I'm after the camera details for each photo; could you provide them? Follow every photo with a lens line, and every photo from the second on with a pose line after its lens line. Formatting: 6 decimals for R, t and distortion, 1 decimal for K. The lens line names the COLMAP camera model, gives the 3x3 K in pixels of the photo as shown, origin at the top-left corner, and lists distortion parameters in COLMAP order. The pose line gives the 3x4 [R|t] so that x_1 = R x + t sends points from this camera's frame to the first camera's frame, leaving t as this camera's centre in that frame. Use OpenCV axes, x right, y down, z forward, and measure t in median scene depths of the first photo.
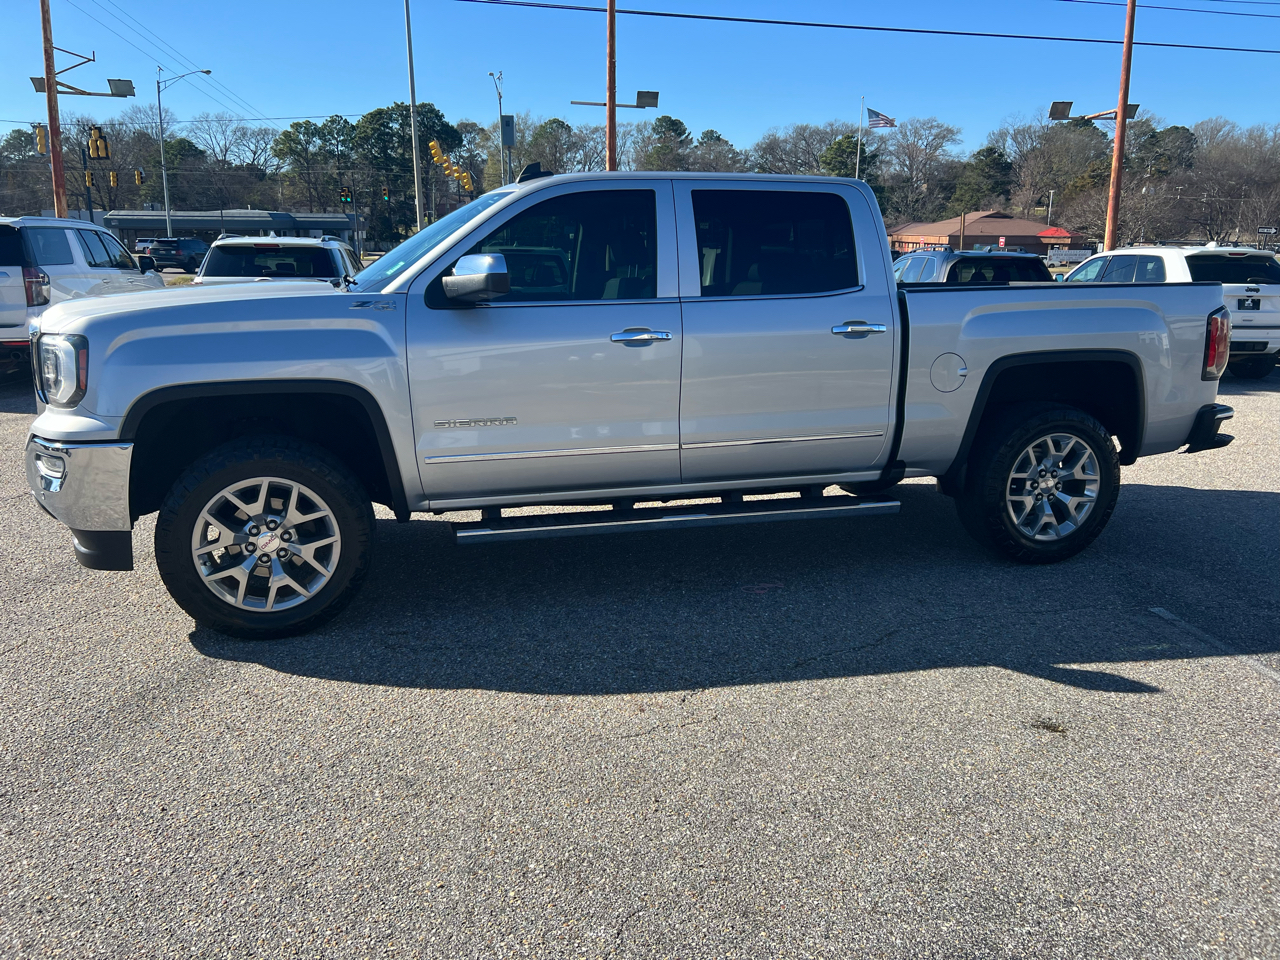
lens RADIAL K [[953.0, 0, 640.0], [0, 953.0, 480.0], [0, 0, 1]] dist [0.043169, -0.031730]
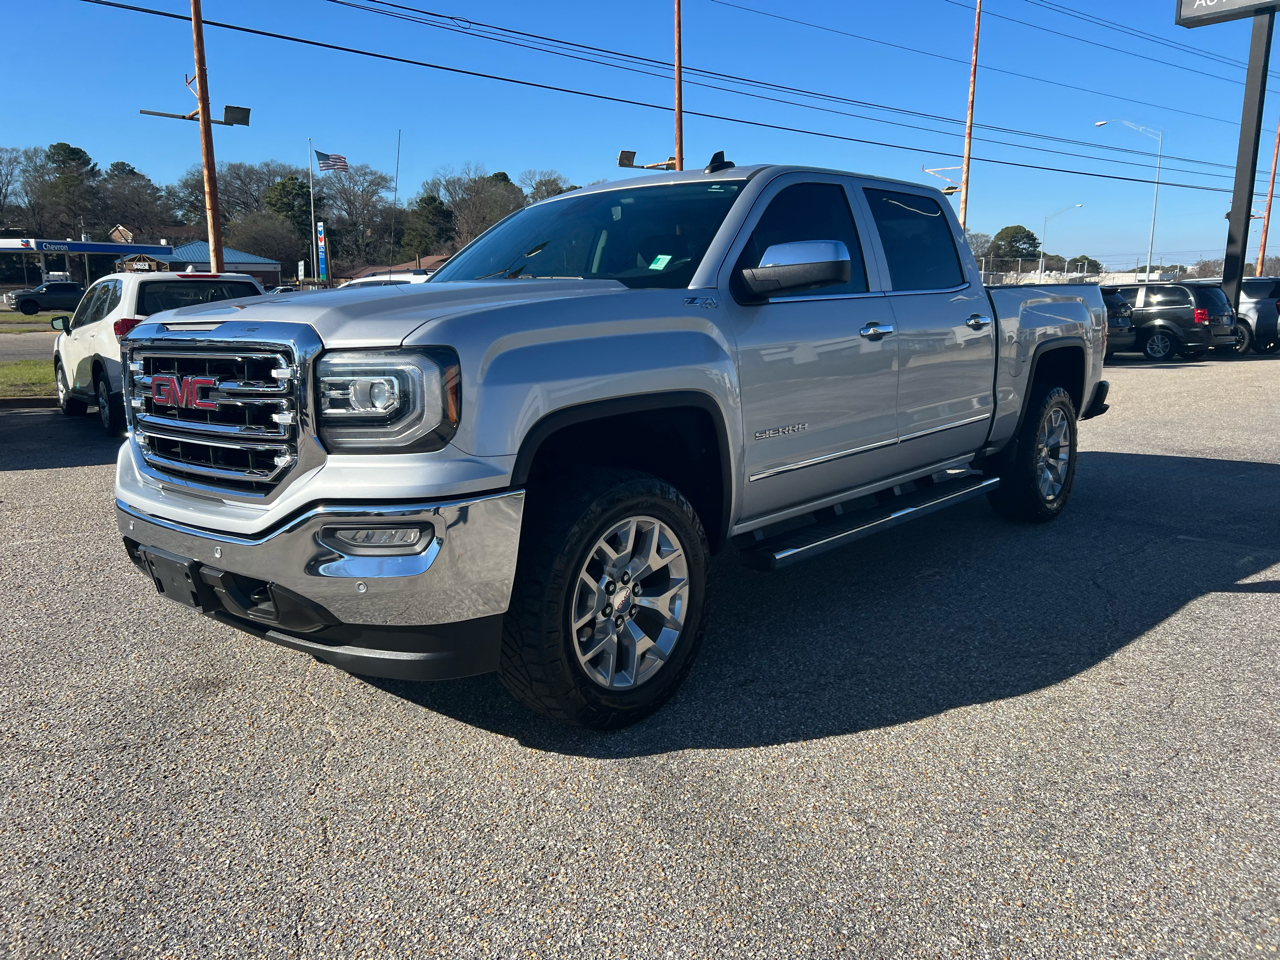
lens RADIAL K [[964.4, 0, 638.5], [0, 964.4, 468.9], [0, 0, 1]] dist [0.043743, -0.044394]
pose [[0.851895, -0.105761, 0.512923, -0.719533], [0.134745, 0.990688, -0.019519, -0.023430], [-0.506082, 0.085742, 0.858213, 0.280567]]
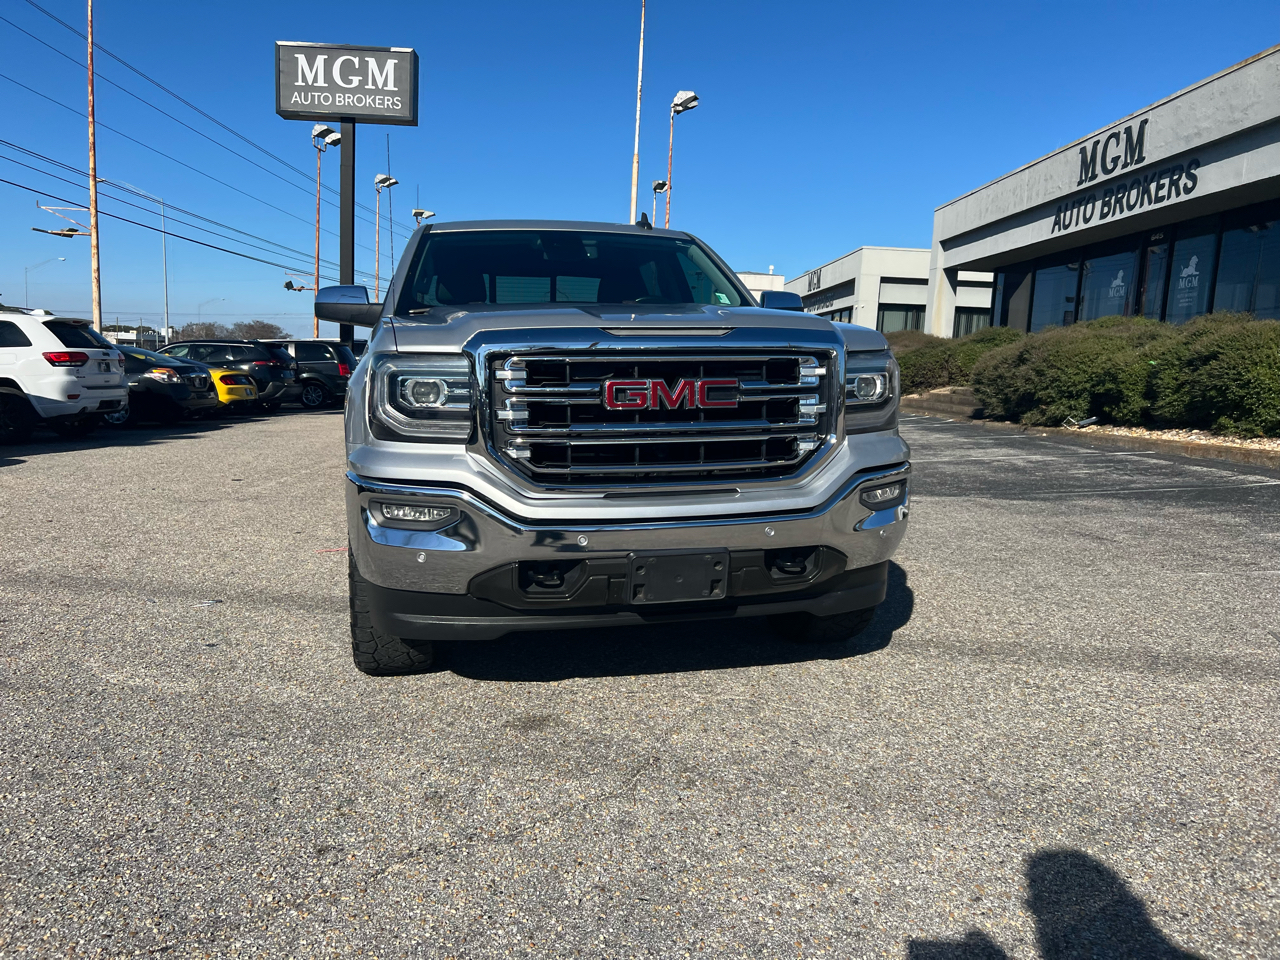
lens RADIAL K [[953.0, 0, 640.0], [0, 953.0, 480.0], [0, 0, 1]] dist [0.043169, -0.031730]
pose [[0.055057, -0.129938, 0.989992, -1.349391], [0.213722, 0.970050, 0.115435, -0.161875], [-0.975342, 0.205227, 0.081179, 1.025262]]
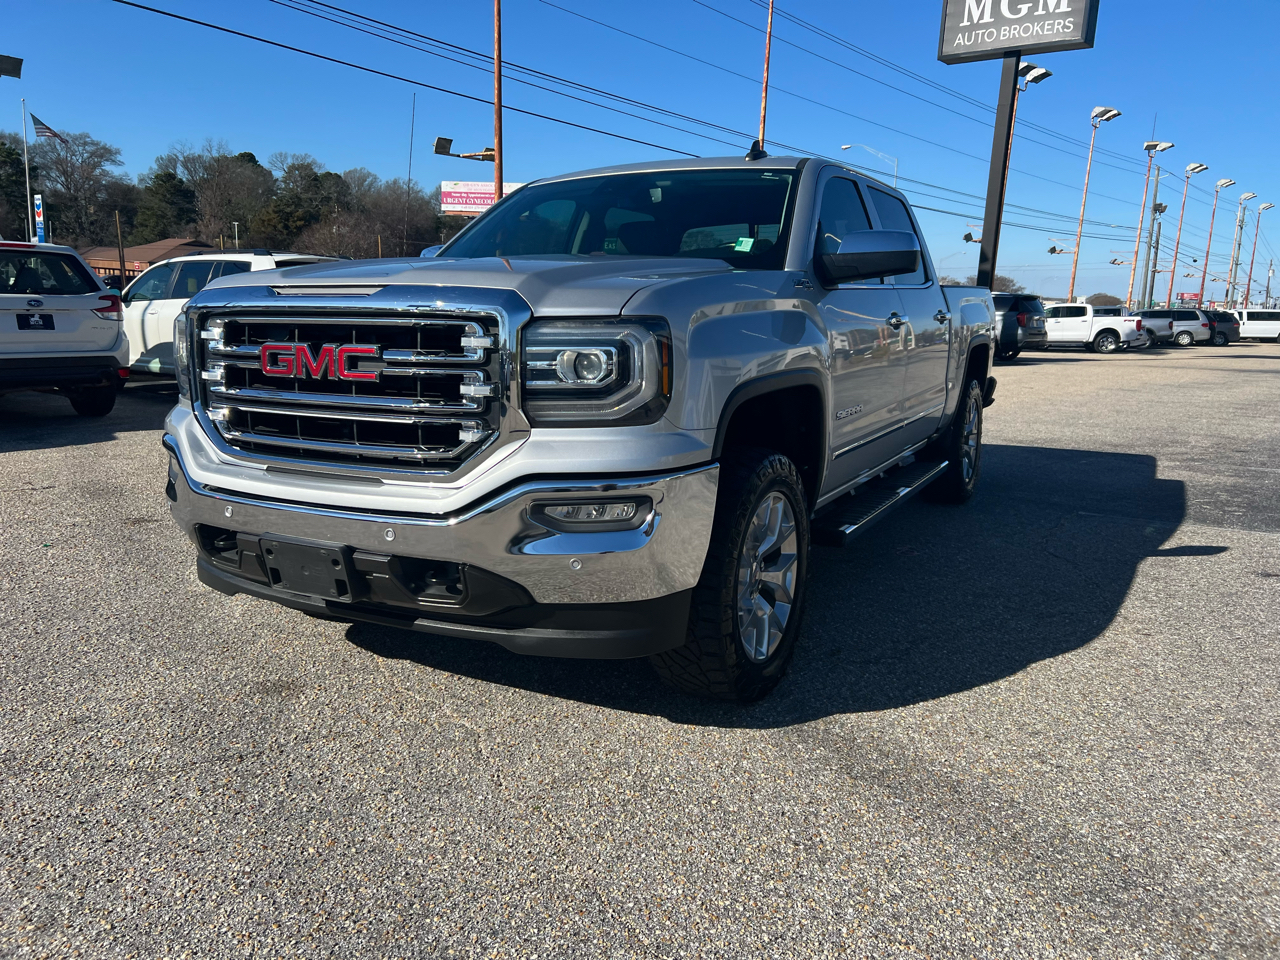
lens RADIAL K [[961.4, 0, 639.6], [0, 961.4, 485.0], [0, 0, 1]] dist [0.047503, -0.050118]
pose [[0.703397, -0.125027, 0.699715, -0.940506], [0.144951, 0.988953, 0.030995, -0.045691], [-0.695860, 0.079623, 0.713750, 0.451409]]
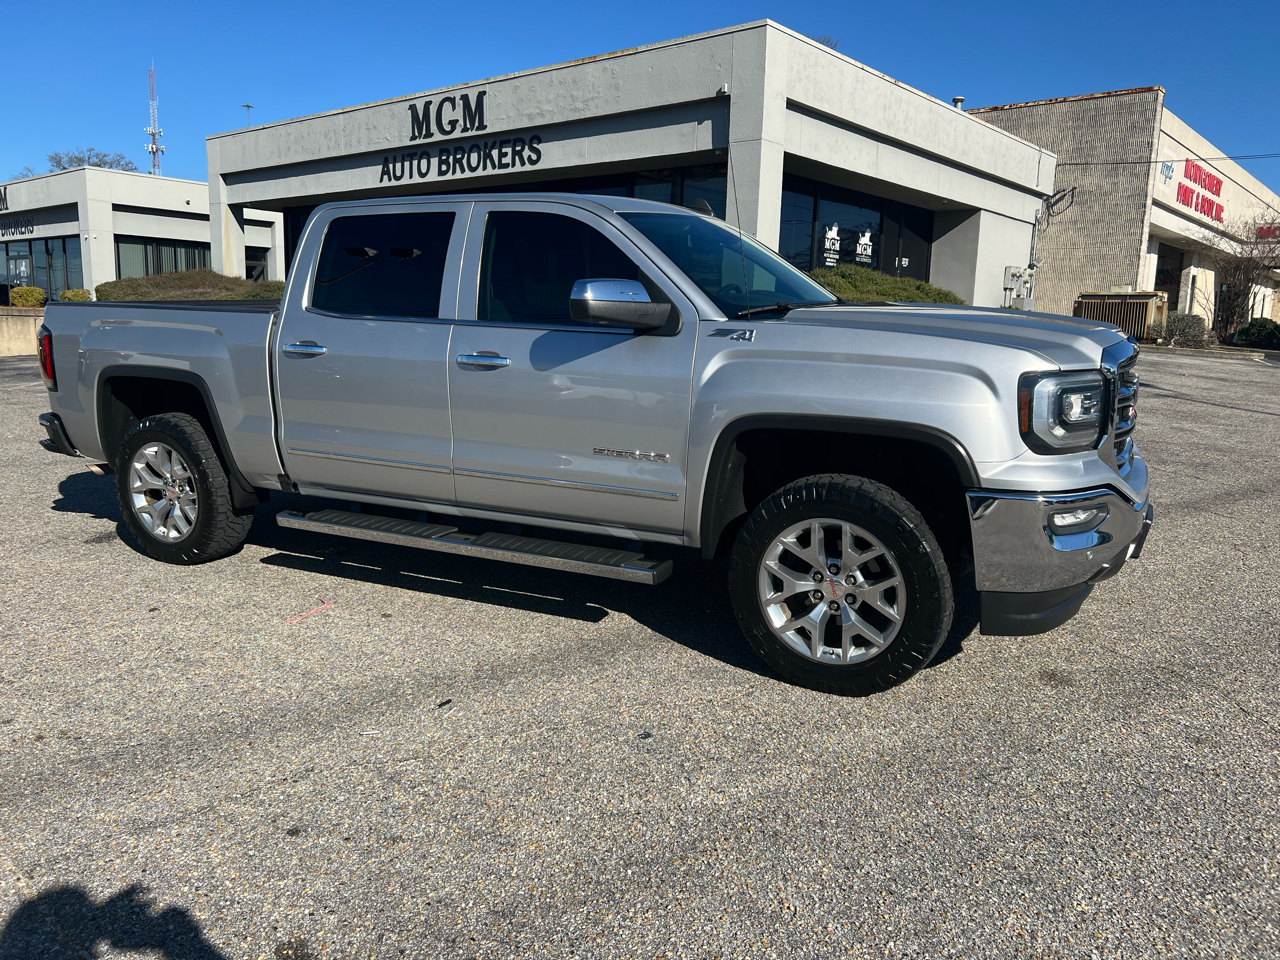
lens RADIAL K [[964.4, 0, 638.5], [0, 964.4, 468.9], [0, 0, 1]] dist [0.043743, -0.044394]
pose [[-0.704535, -0.132112, 0.697264, -0.954252], [0.149053, 0.933057, 0.327395, -0.439989], [-0.693840, 0.334591, -0.637680, 1.986376]]
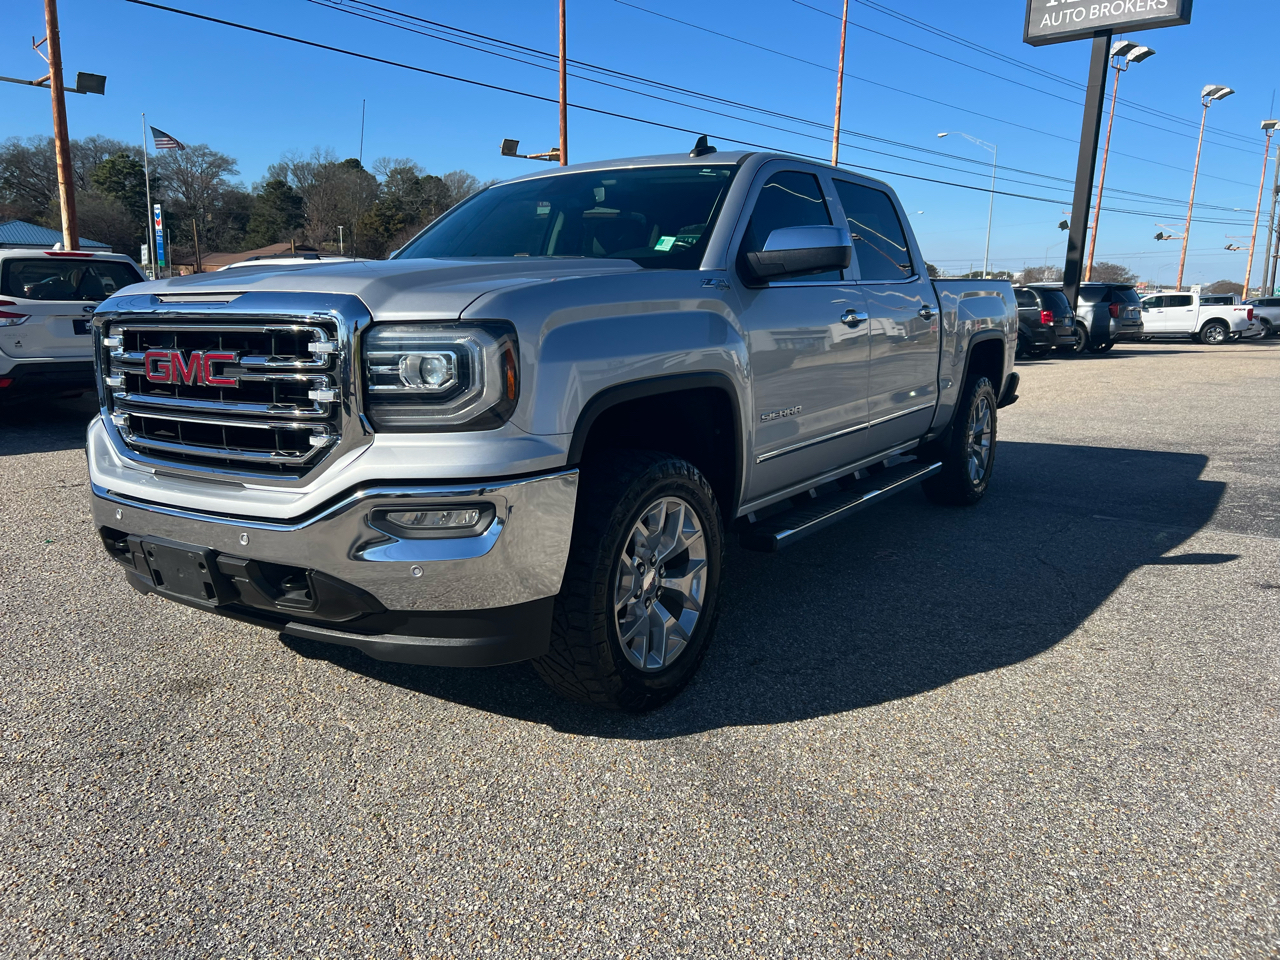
lens RADIAL K [[961.9, 0, 640.0], [0, 961.9, 480.0], [0, 0, 1]] dist [0.045972, -0.048082]
pose [[0.768154, -0.121676, 0.628598, -0.819271], [0.143573, 0.989509, 0.016089, -0.029716], [-0.623961, 0.077891, 0.777564, 0.358802]]
